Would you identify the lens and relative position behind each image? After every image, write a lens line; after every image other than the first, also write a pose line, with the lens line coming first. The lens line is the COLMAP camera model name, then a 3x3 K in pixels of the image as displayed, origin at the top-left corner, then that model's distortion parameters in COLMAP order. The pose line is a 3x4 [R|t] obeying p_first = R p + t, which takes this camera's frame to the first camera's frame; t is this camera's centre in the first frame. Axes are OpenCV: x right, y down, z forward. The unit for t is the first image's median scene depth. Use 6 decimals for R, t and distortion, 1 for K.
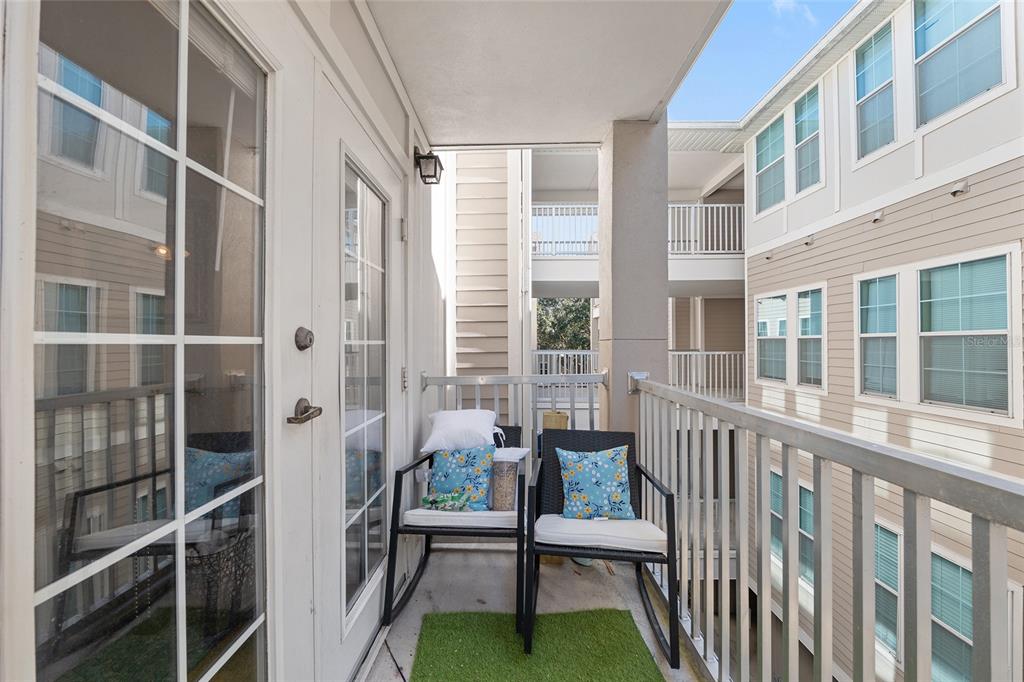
lens RADIAL K [[415.3, 0, 509.7], [0, 415.3, 341.9], [0, 0, 1]] dist [-0.012289, -0.000150]
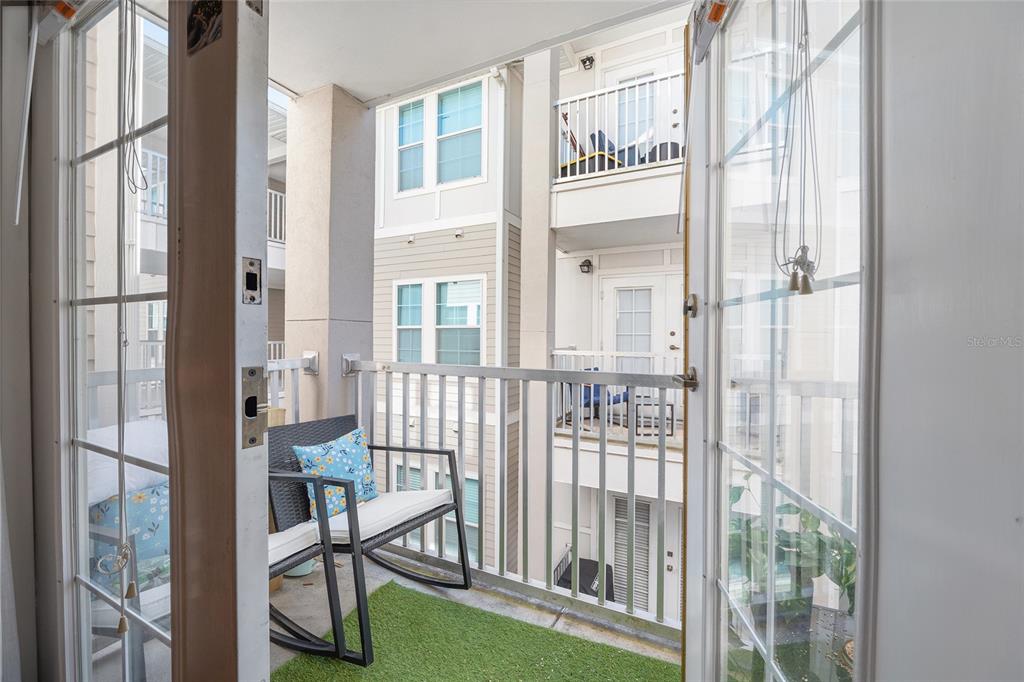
lens RADIAL K [[415.3, 0, 509.7], [0, 415.3, 341.9], [0, 0, 1]] dist [-0.012289, -0.000150]
pose [[0.438098, -0.005316, 0.898911, -0.208858], [-0.010493, 0.999884, 0.011027, 0.015427], [-0.898866, -0.014264, 0.437992, 0.118163]]
